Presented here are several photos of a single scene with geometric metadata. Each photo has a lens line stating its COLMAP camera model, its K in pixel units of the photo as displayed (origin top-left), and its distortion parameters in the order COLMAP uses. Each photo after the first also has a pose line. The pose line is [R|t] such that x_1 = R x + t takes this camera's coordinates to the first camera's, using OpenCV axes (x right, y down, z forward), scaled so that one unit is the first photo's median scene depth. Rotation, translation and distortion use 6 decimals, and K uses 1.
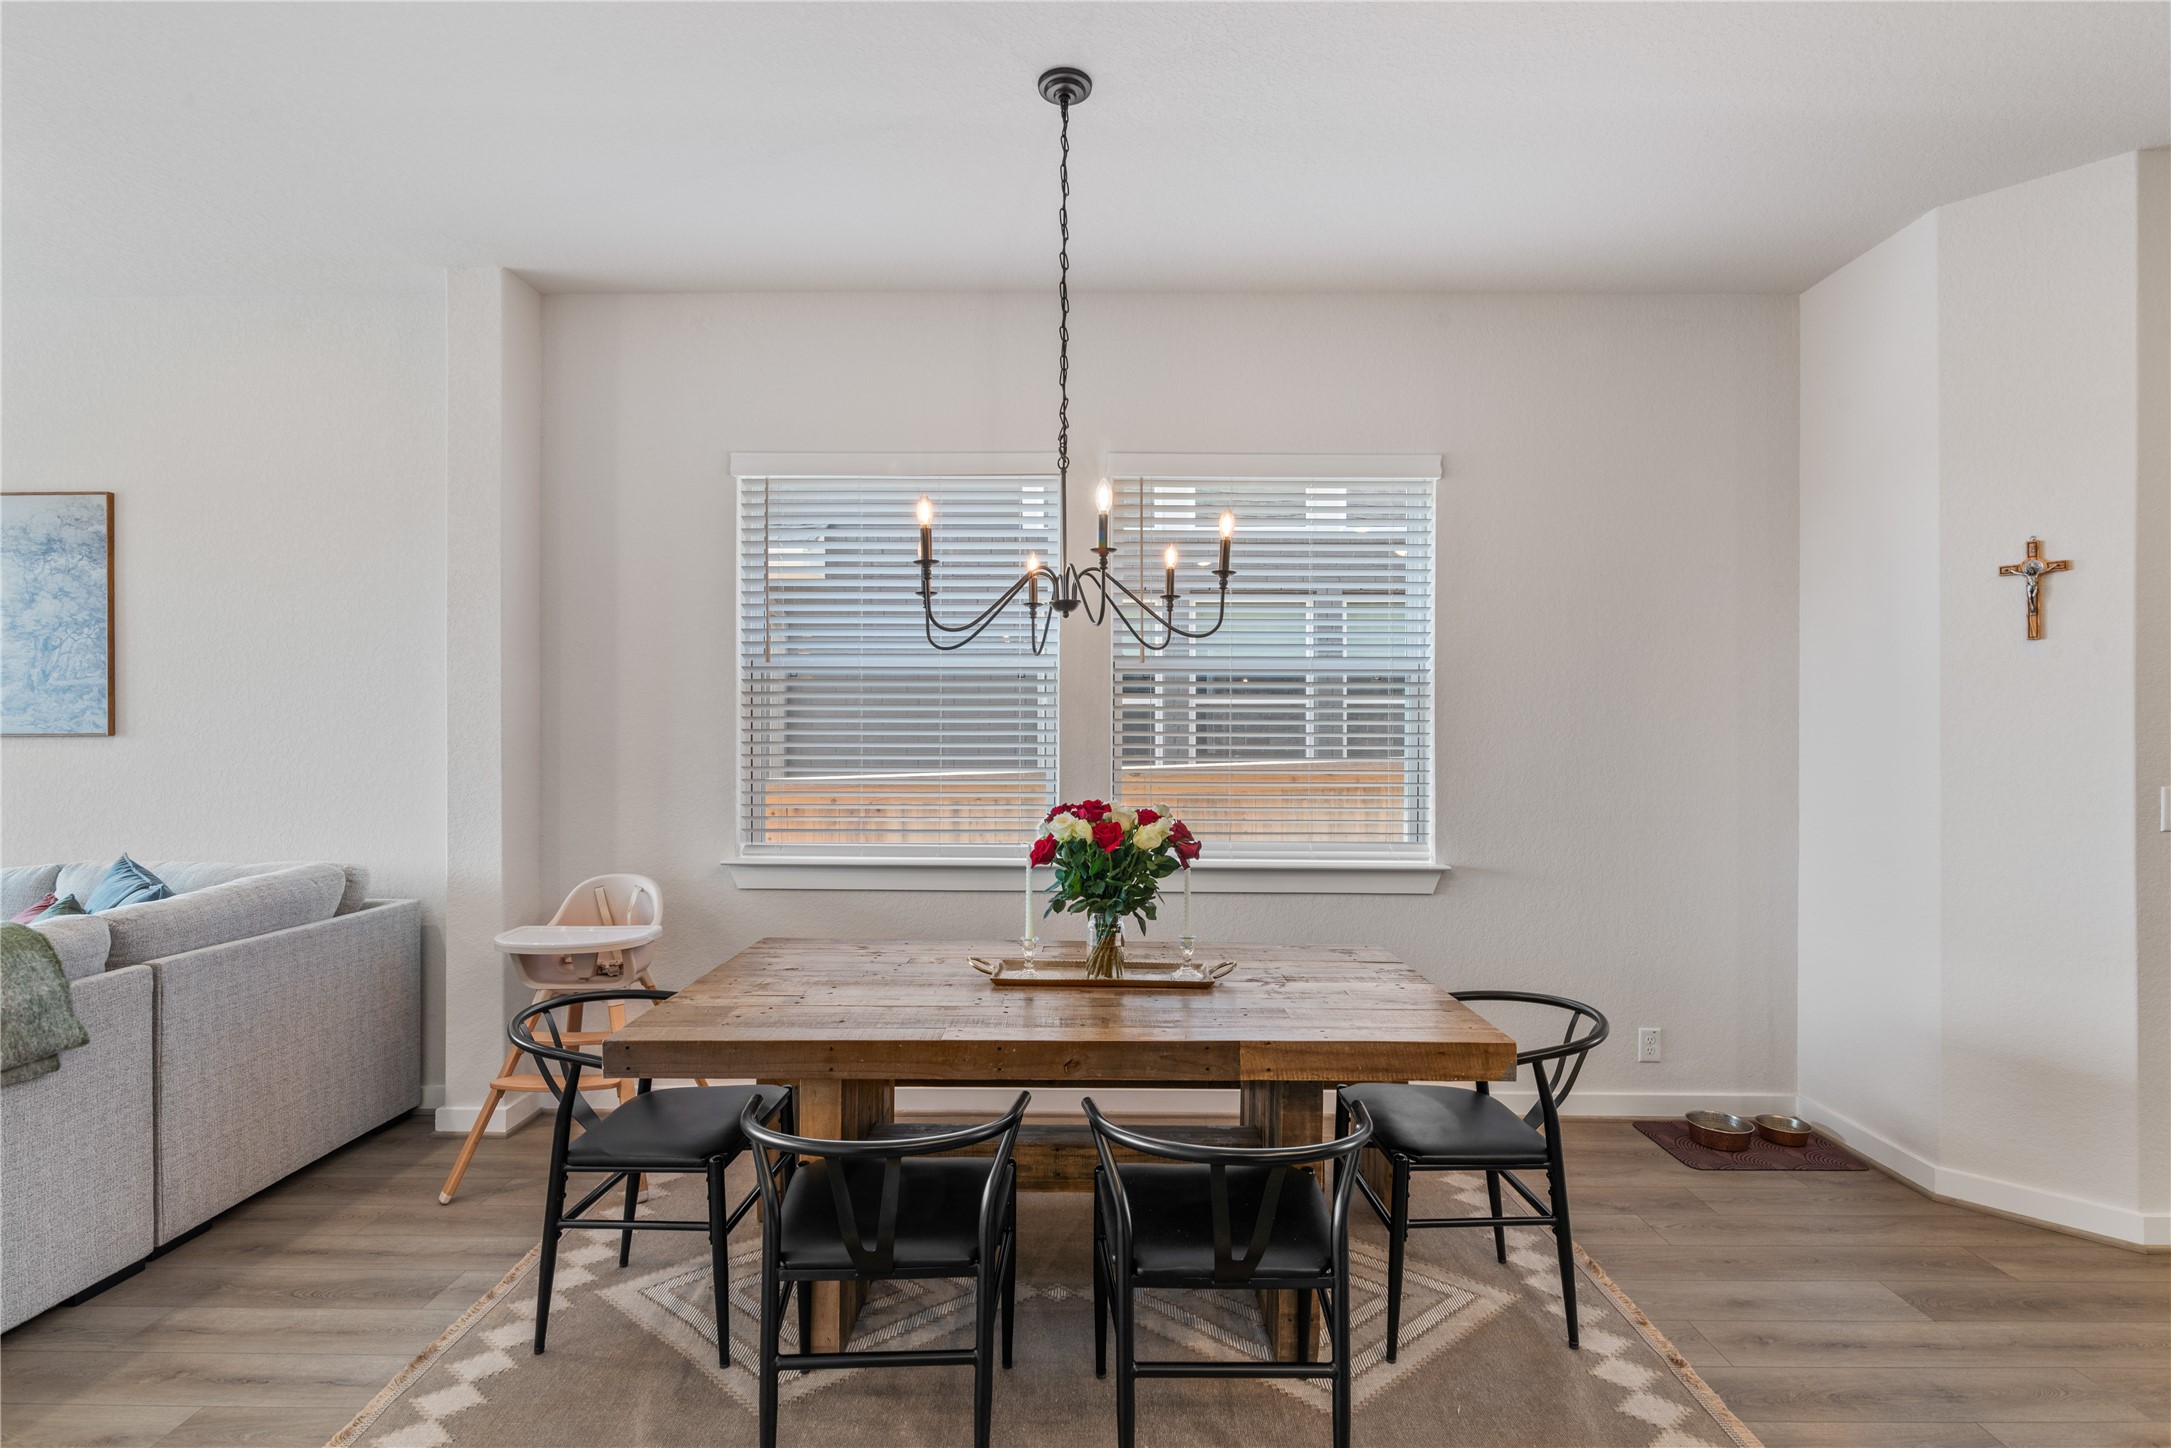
lens RADIAL K [[1007.9, 0, 1084.9], [0, 1007.9, 732.3], [0, 0, 1]] dist [0.008071, -0.006407]
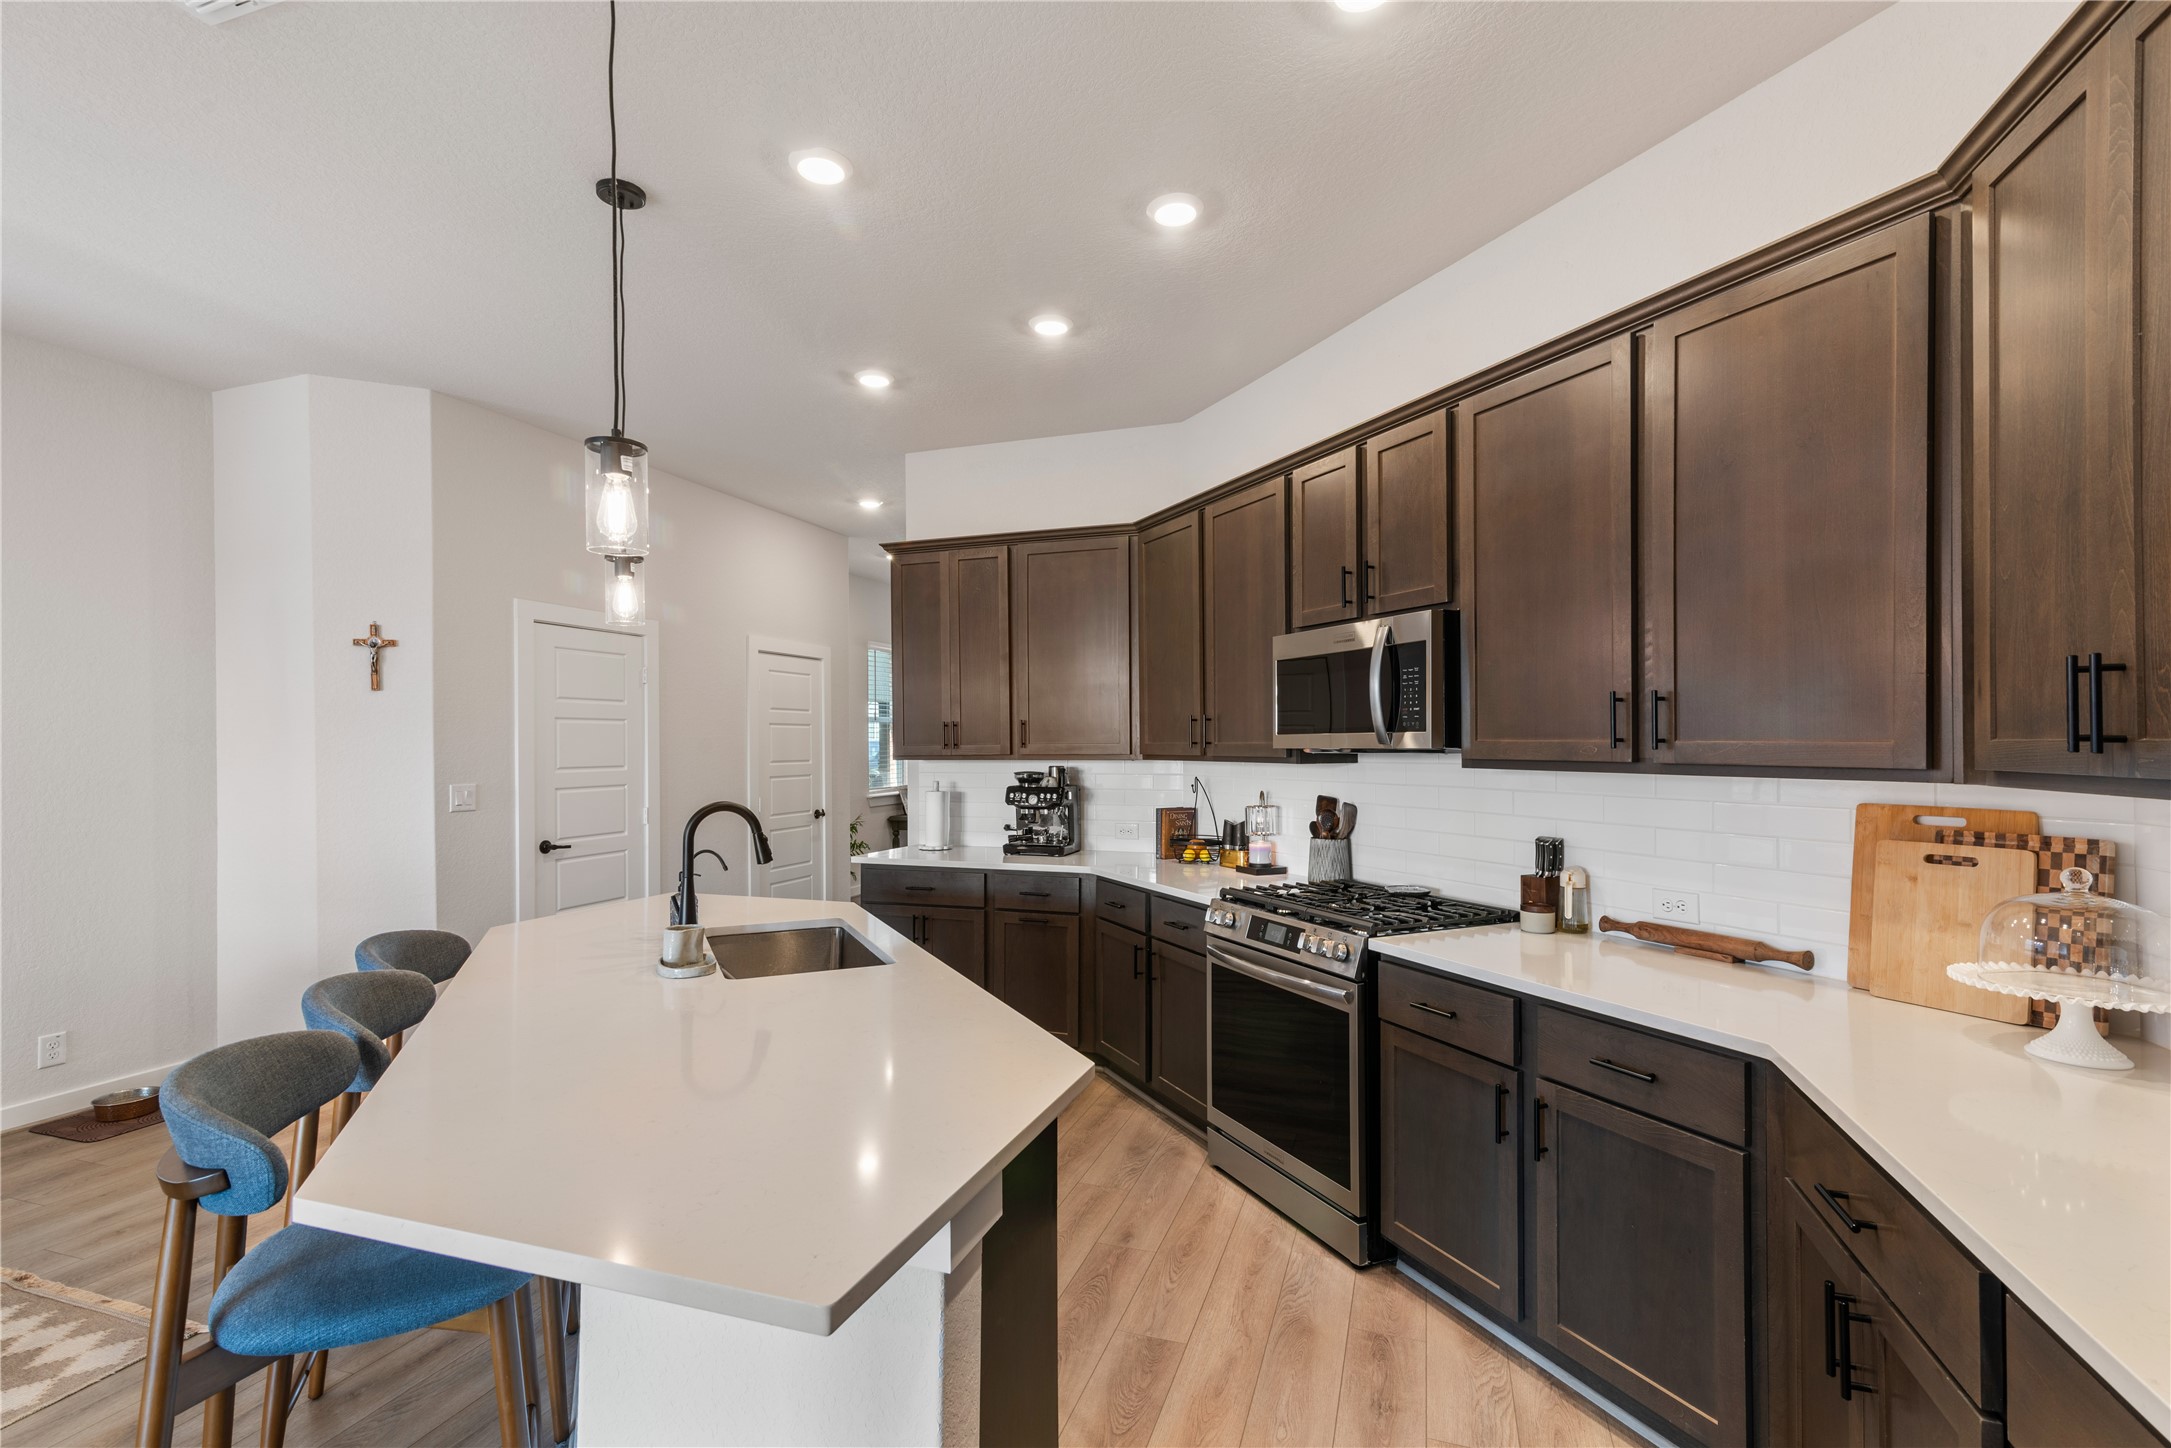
lens RADIAL K [[979.9, 0, 1096.2], [0, 979.9, 747.2], [0, 0, 1]] dist [0.017124, 0.000051]
pose [[0.319723, -0.006666, 0.947488, -0.101282], [0.012062, 0.999923, 0.002964, 0.000581], [-0.947434, 0.010481, 0.319779, -0.455014]]
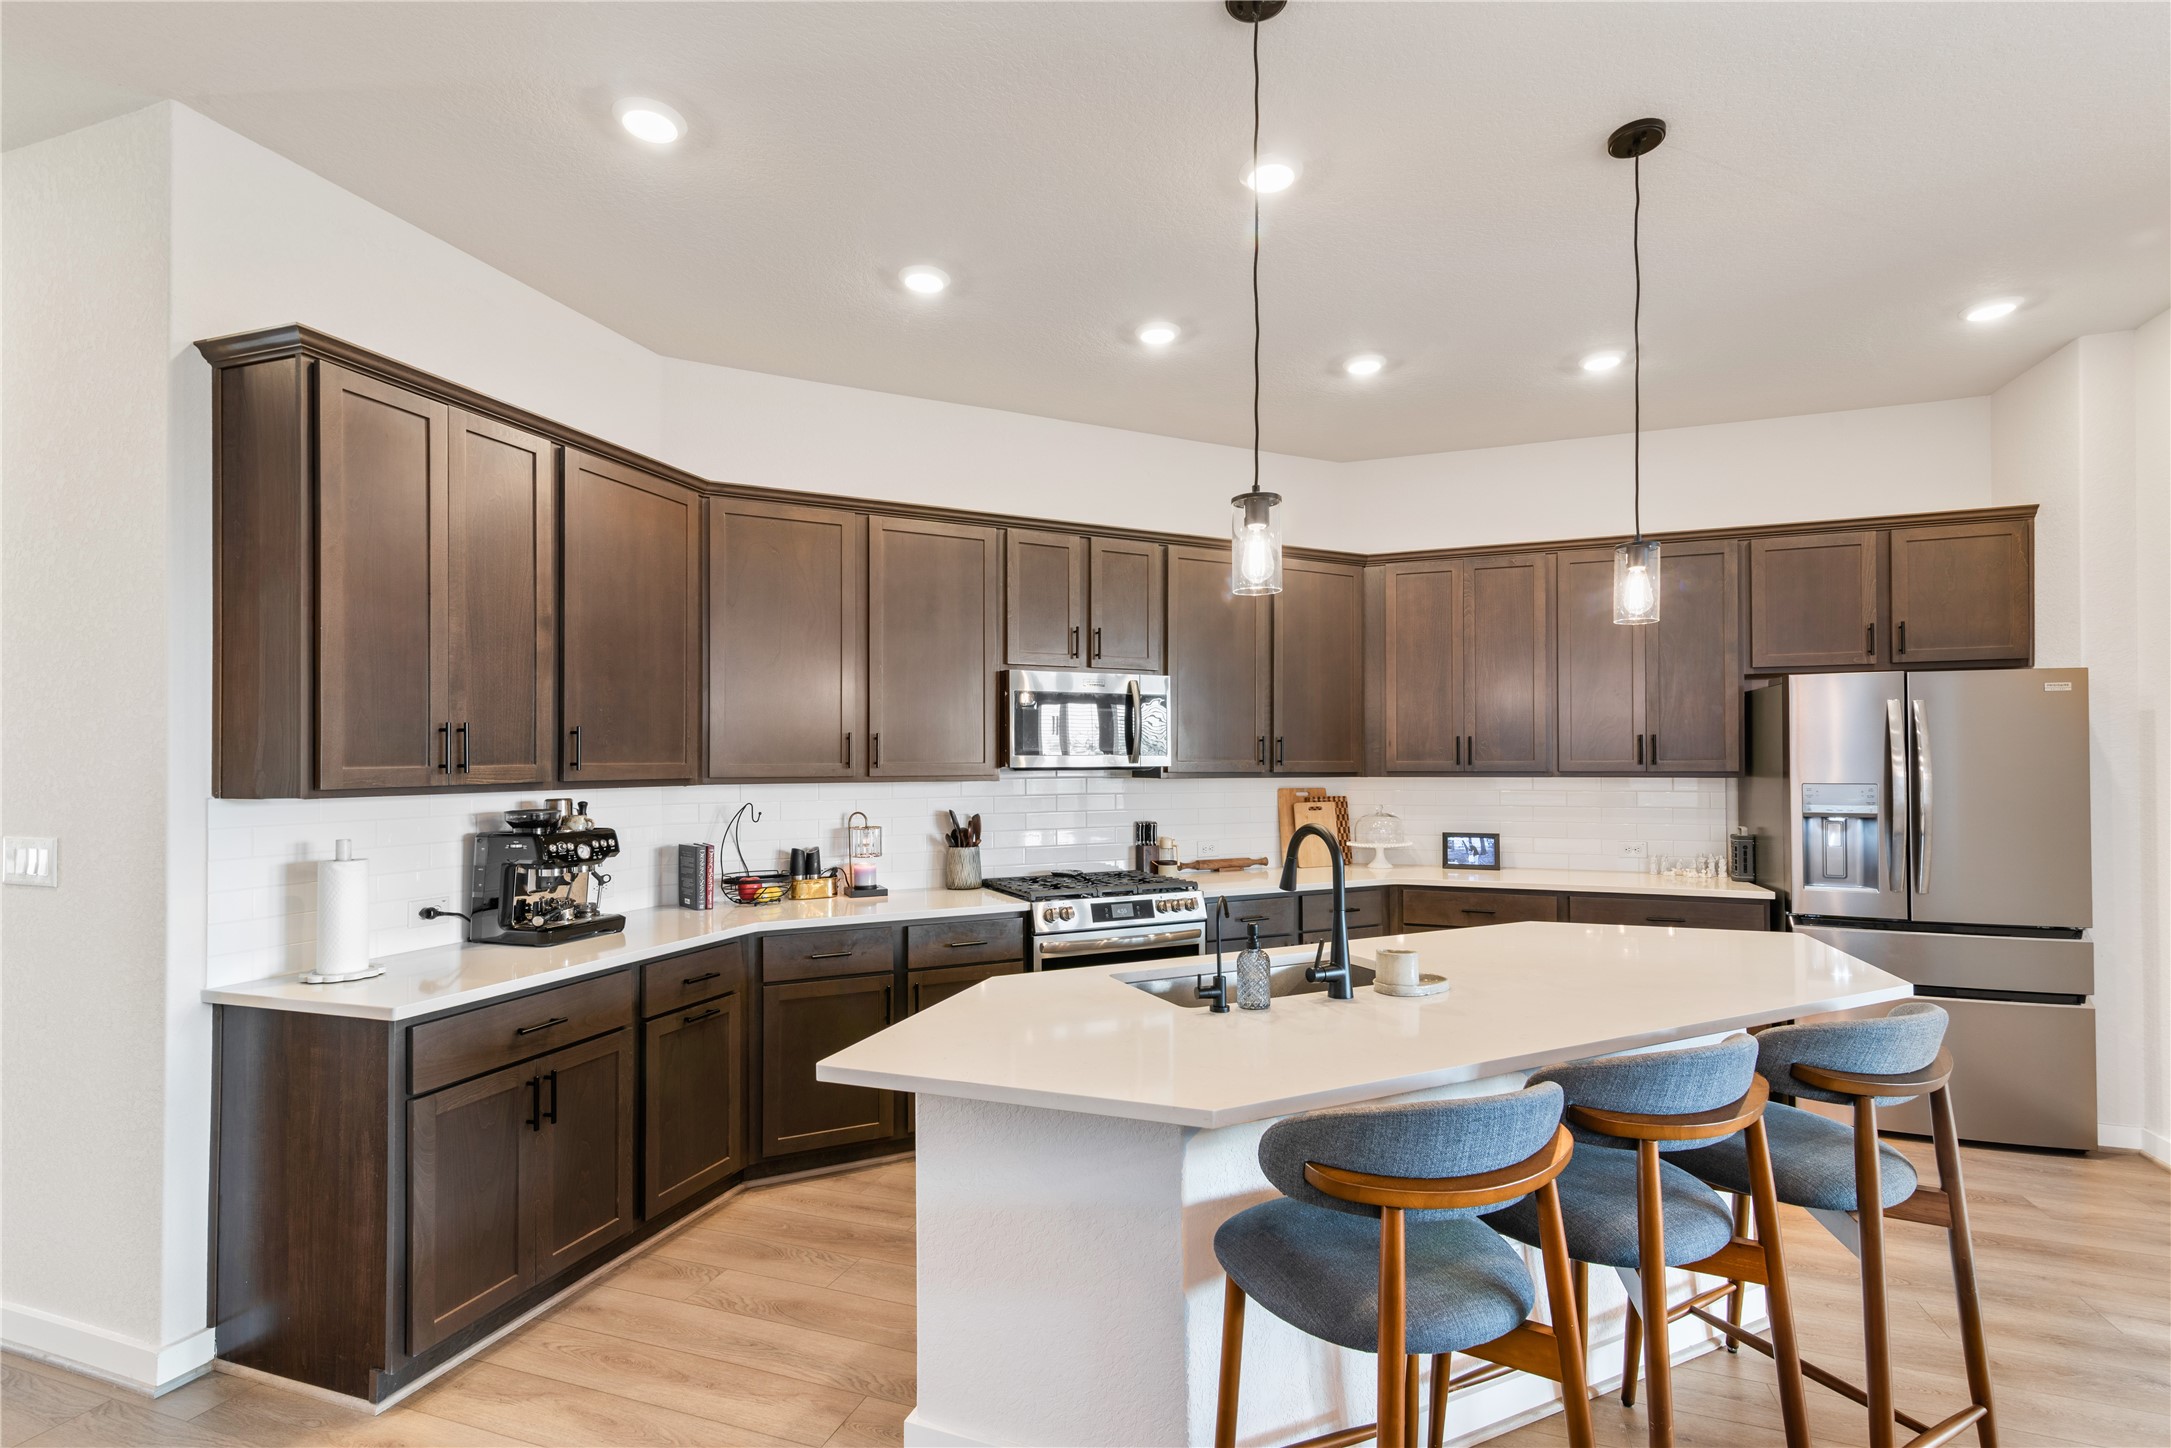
lens RADIAL K [[979.9, 0, 1096.2], [0, 979.9, 747.2], [0, 0, 1]] dist [0.017124, 0.000051]
pose [[-0.946839, 0.005593, 0.321658, 0.515390], [0.003632, 0.999971, -0.006695, -0.010076], [-0.321686, -0.005171, -0.946832, 0.909776]]
